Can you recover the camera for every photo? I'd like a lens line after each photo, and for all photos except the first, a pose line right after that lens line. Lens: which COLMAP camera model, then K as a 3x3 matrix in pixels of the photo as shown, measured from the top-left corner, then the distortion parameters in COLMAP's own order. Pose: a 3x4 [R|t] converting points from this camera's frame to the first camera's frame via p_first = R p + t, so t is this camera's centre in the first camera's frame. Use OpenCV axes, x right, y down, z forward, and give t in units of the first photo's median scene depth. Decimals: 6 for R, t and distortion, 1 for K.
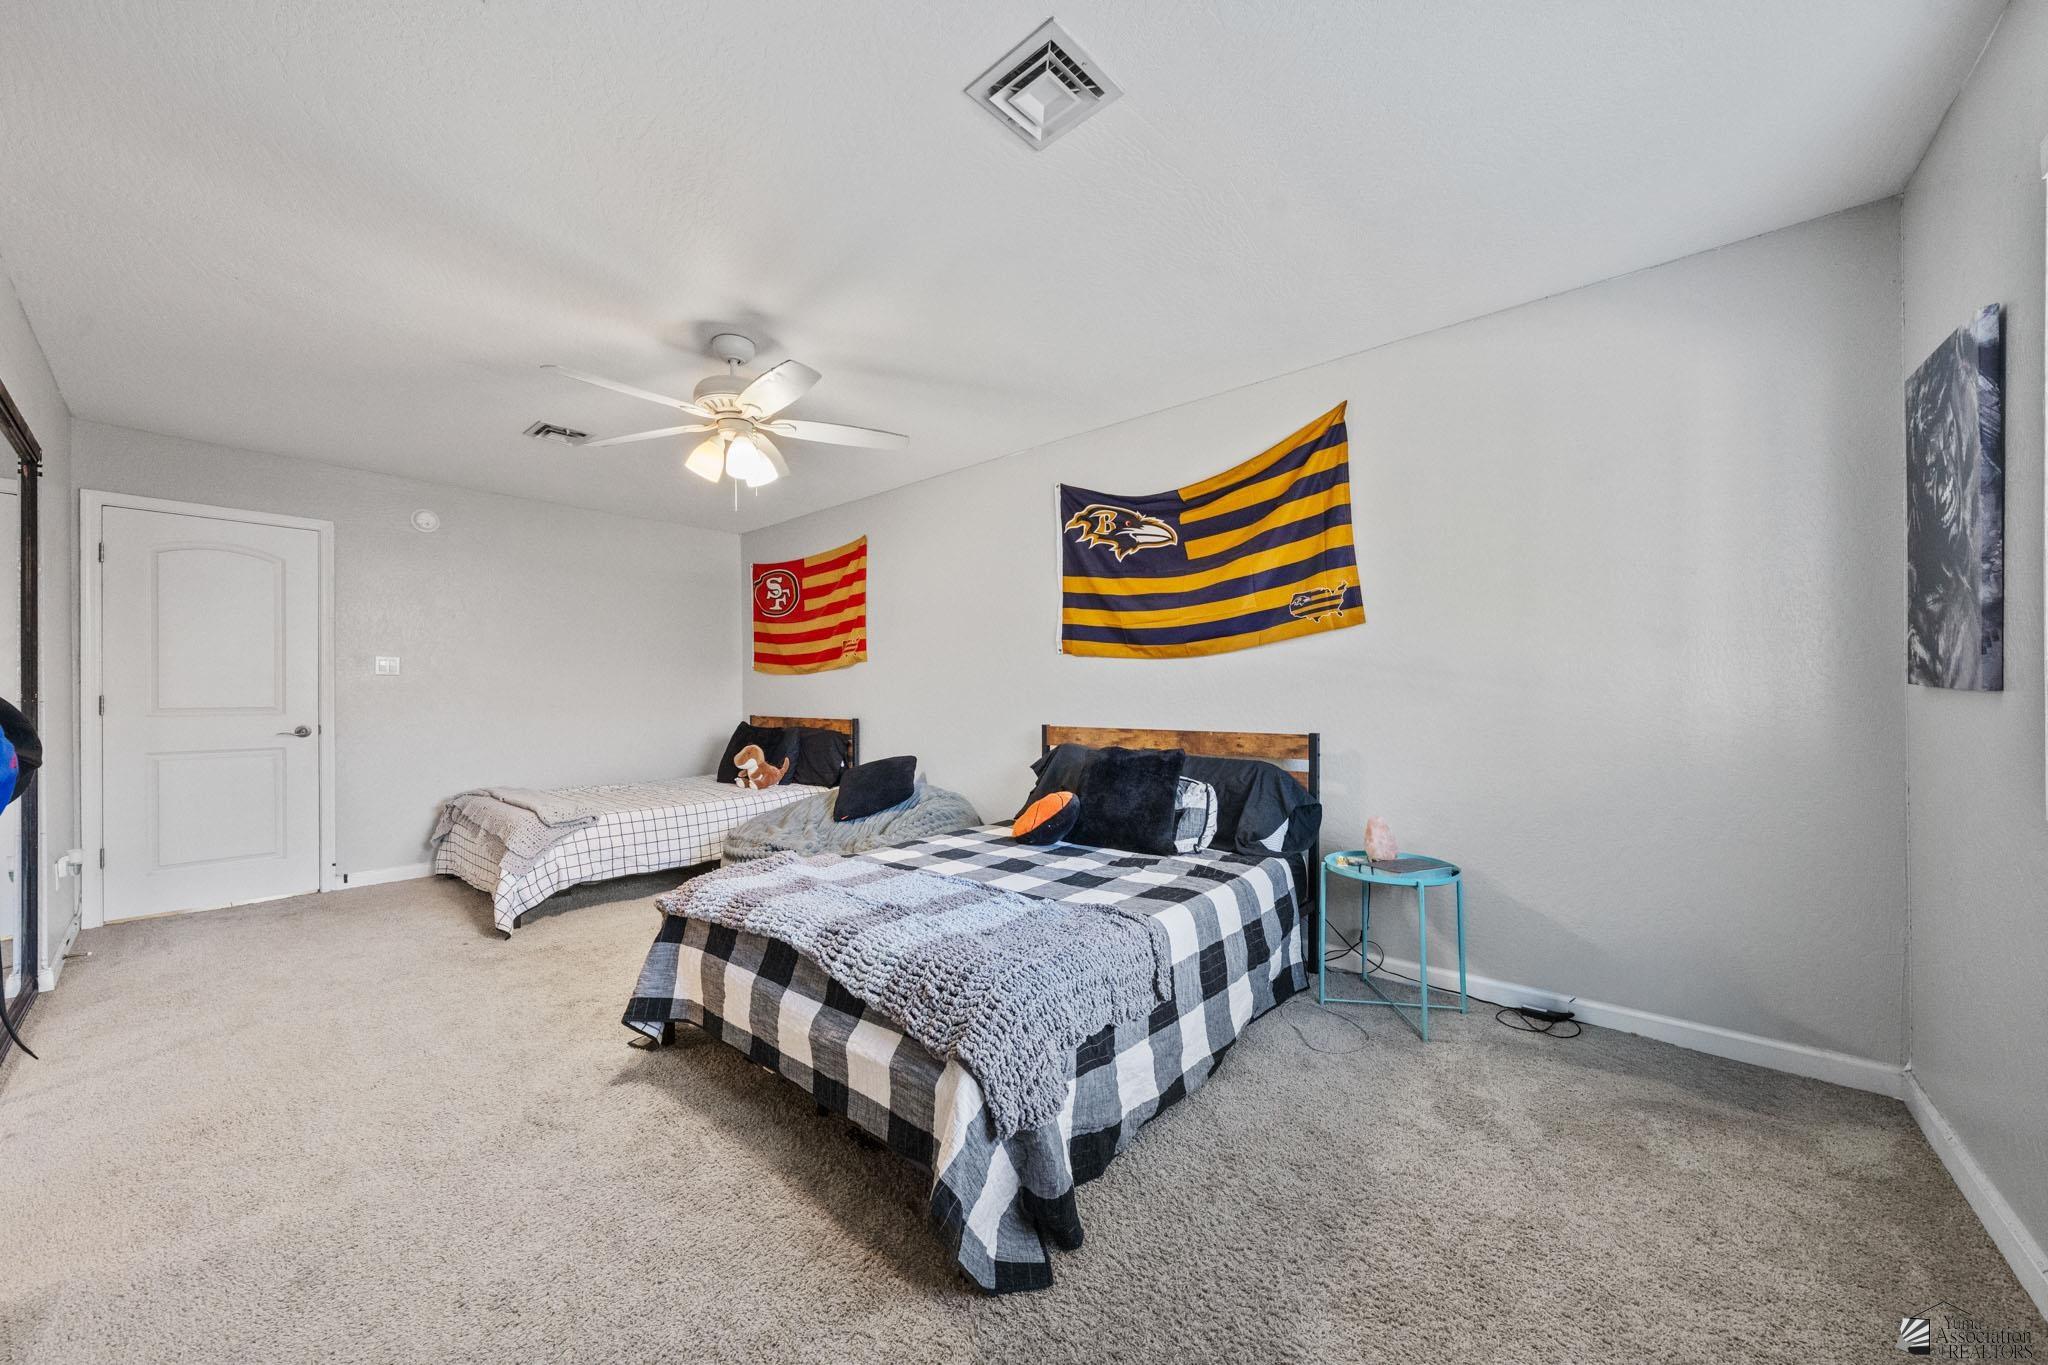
lens RADIAL K [[714.7, 0, 1011.9], [0, 714.7, 684.1], [0, 0, 1]] dist [-0.000508, 0.000043]
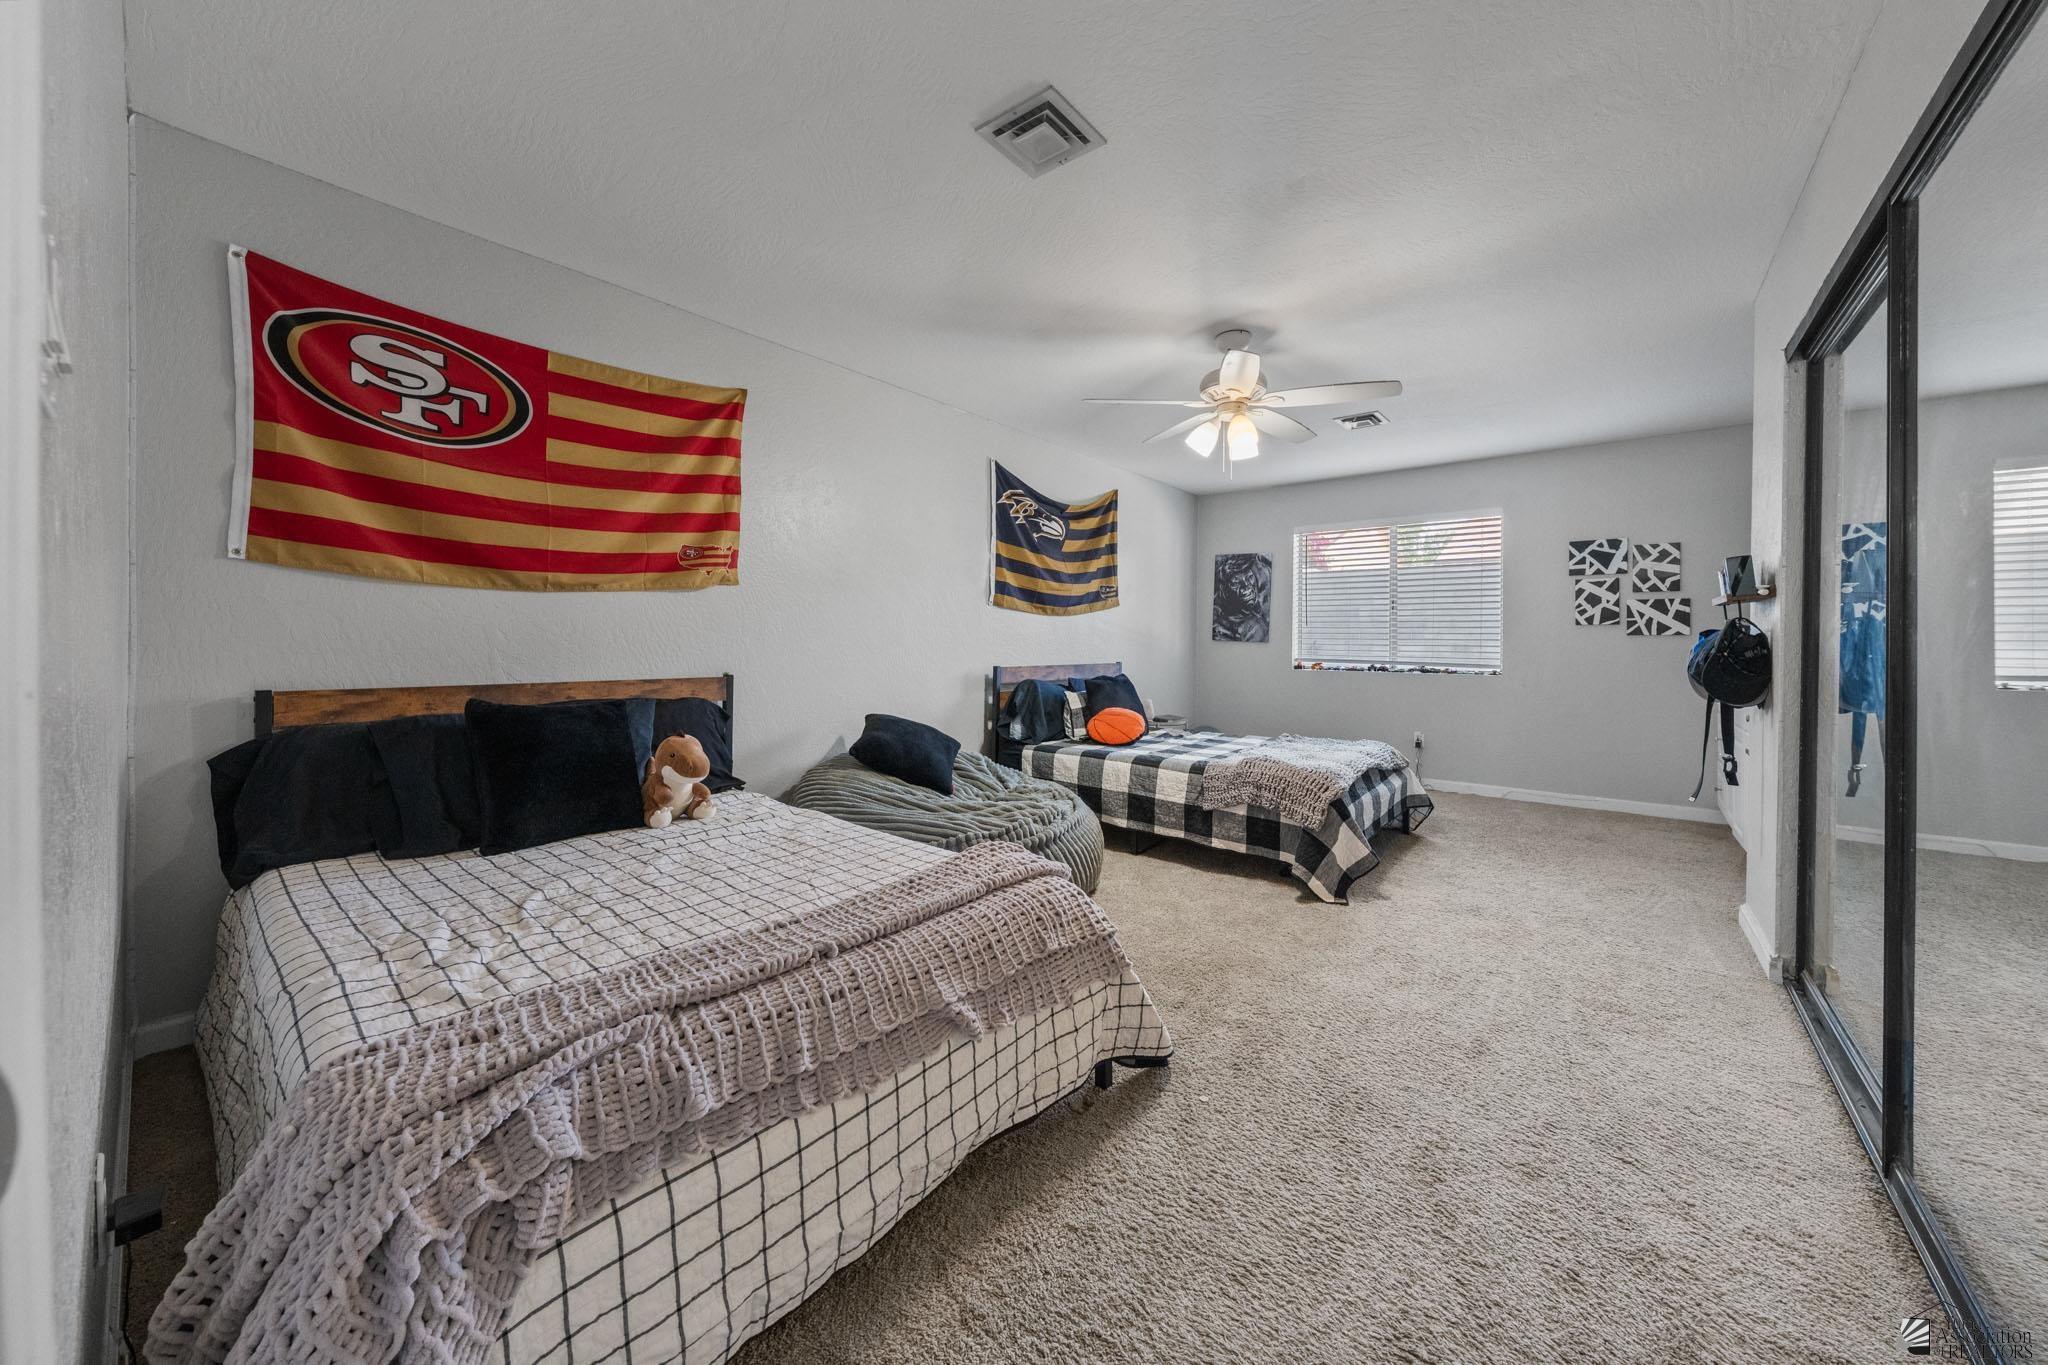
lens RADIAL K [[724.1, 0, 994.9], [0, 724.1, 613.2], [0, 0, 1]] dist [-0.001254, -0.000119]
pose [[-0.010400, 0.040841, 0.999112, -1.125254], [-0.022373, 0.998906, -0.041066, 0.019841], [-0.999696, -0.022781, -0.009475, 1.019238]]
